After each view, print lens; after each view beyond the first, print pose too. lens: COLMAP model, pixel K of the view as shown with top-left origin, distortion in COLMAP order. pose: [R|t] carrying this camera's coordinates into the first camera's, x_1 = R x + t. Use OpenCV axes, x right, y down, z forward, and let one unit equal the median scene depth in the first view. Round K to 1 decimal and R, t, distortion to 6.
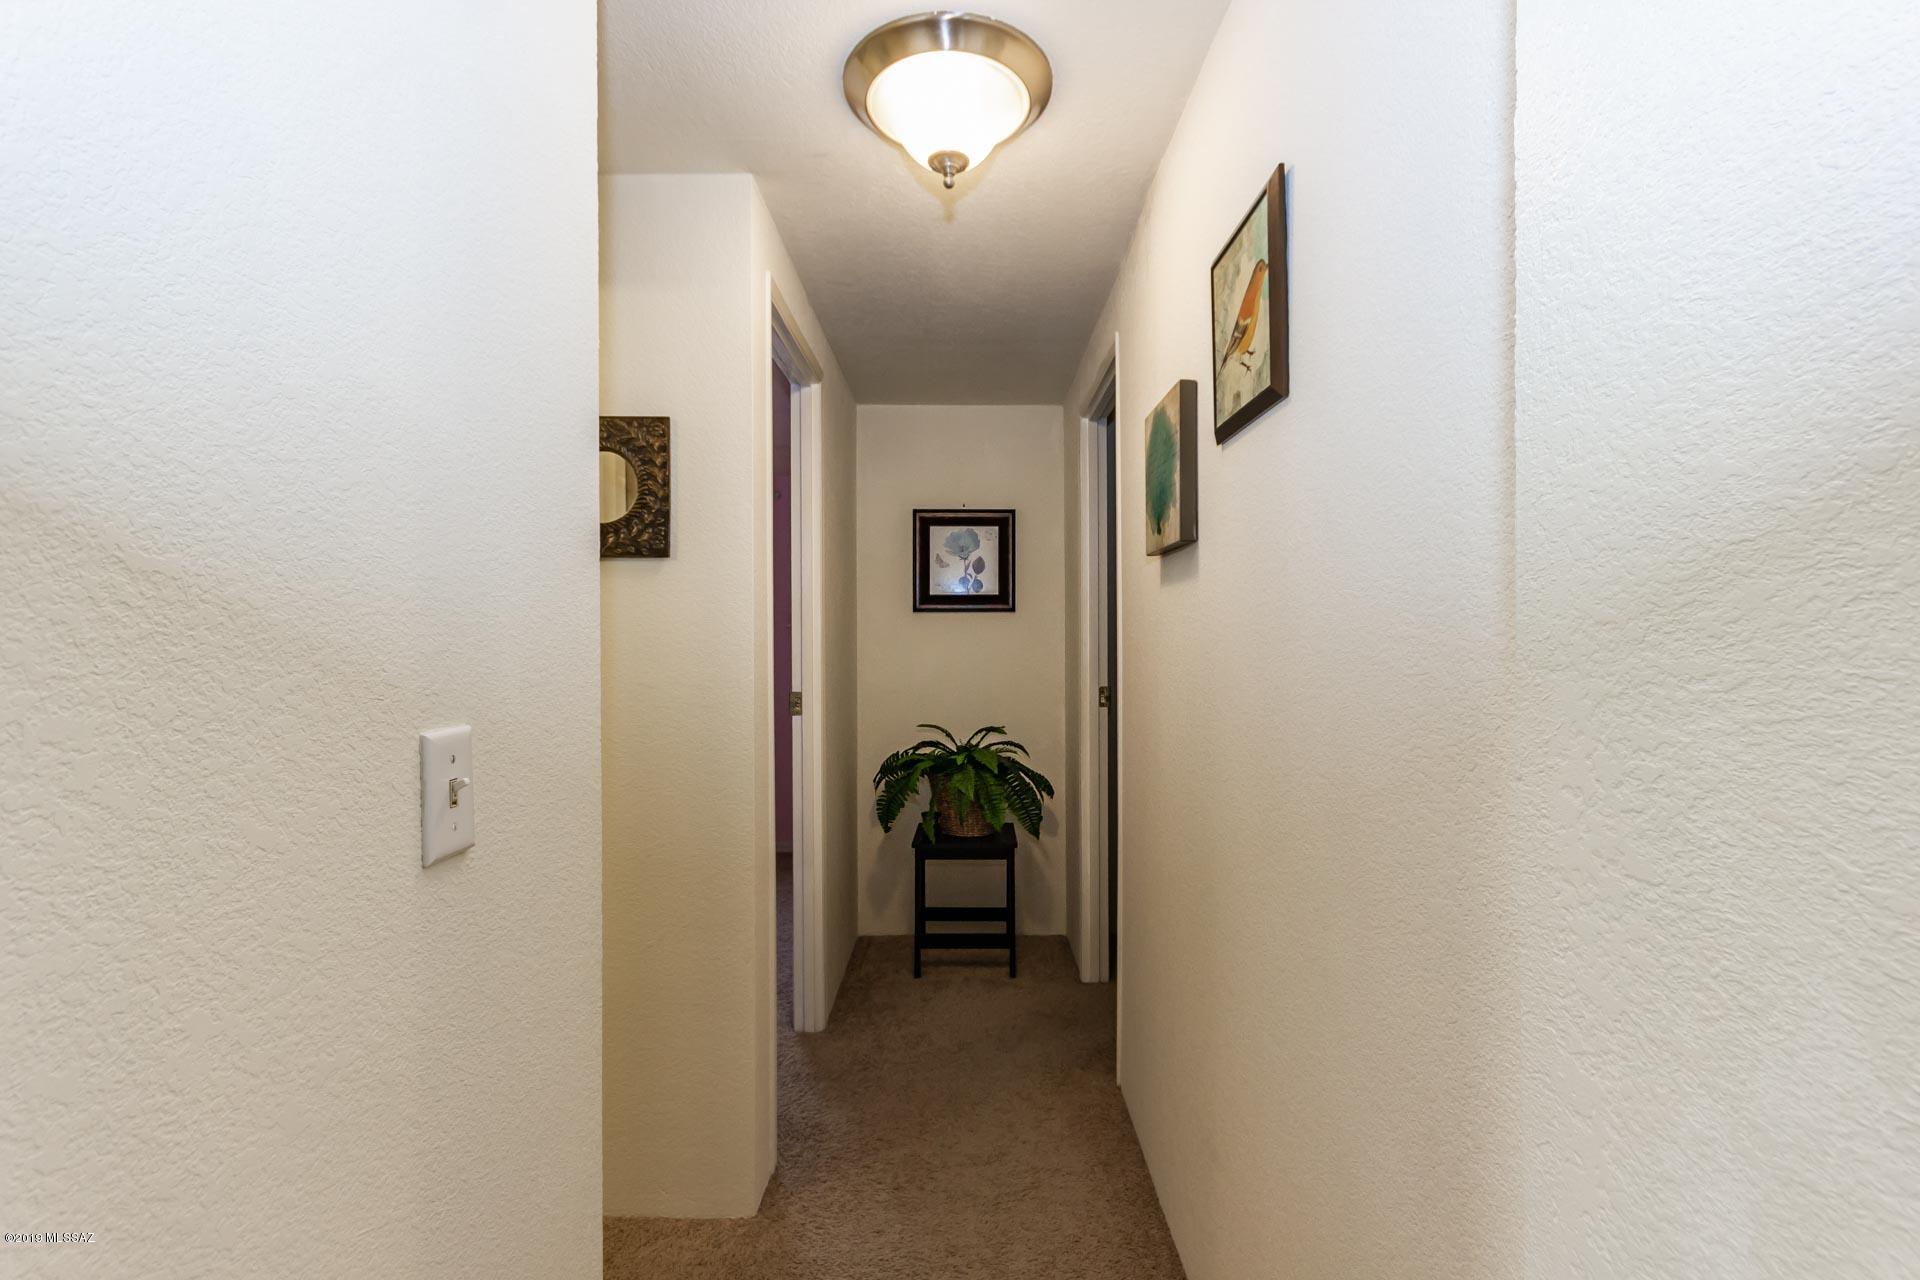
lens RADIAL K [[875.7, 0, 966.8], [0, 875.7, 646.2], [0, 0, 1]] dist [-0.000013, -0.000226]
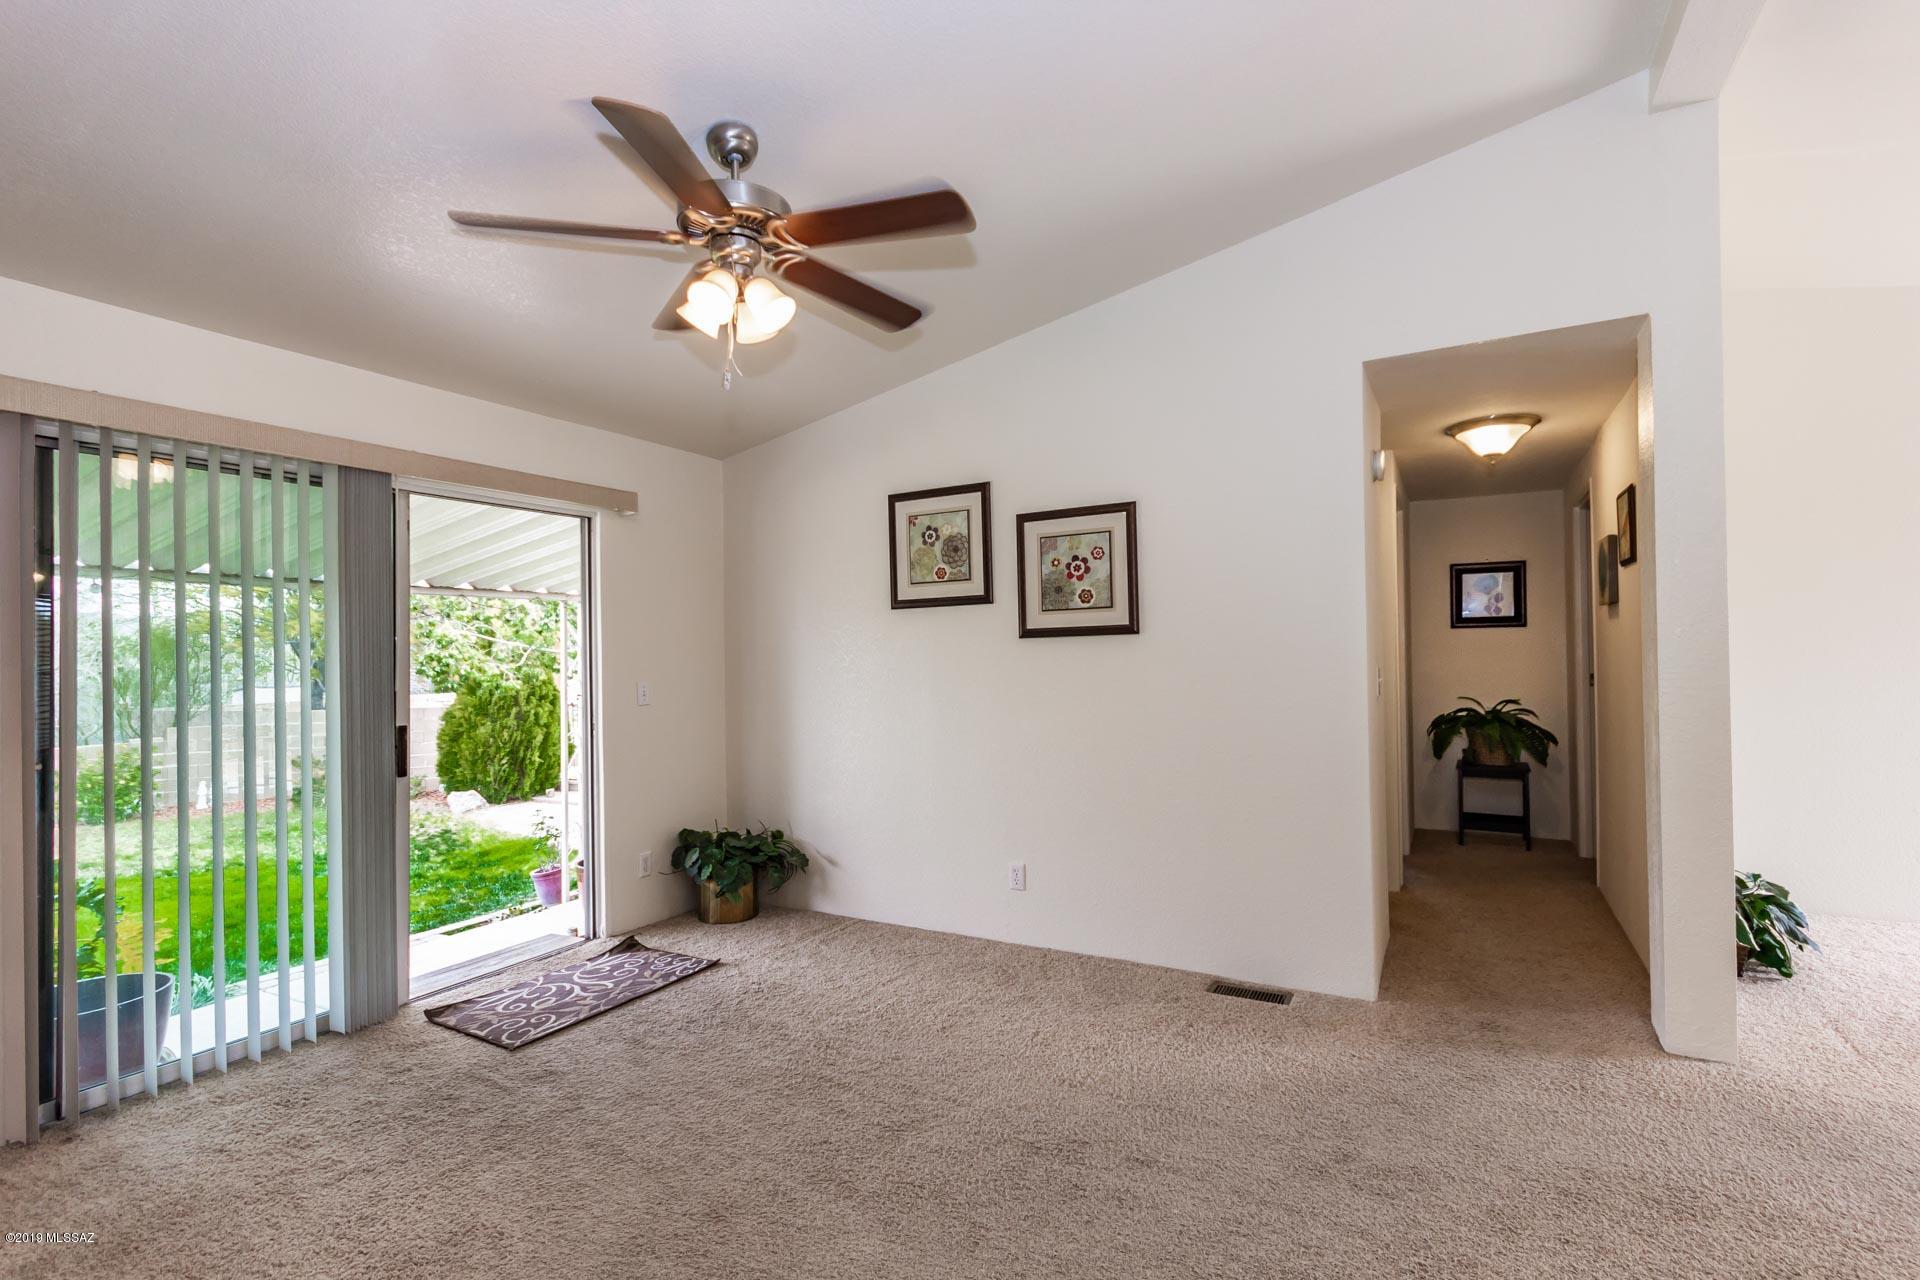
lens RADIAL K [[891.9, 0, 980.7], [0, 891.9, 655.9], [0, 0, 1]] dist [0.017811, -0.000182]
pose [[0.885371, -0.010615, -0.464763, -0.064675], [0.007873, 0.999938, -0.007841, 0.017662], [0.464818, 0.003283, 0.885400, -0.890602]]
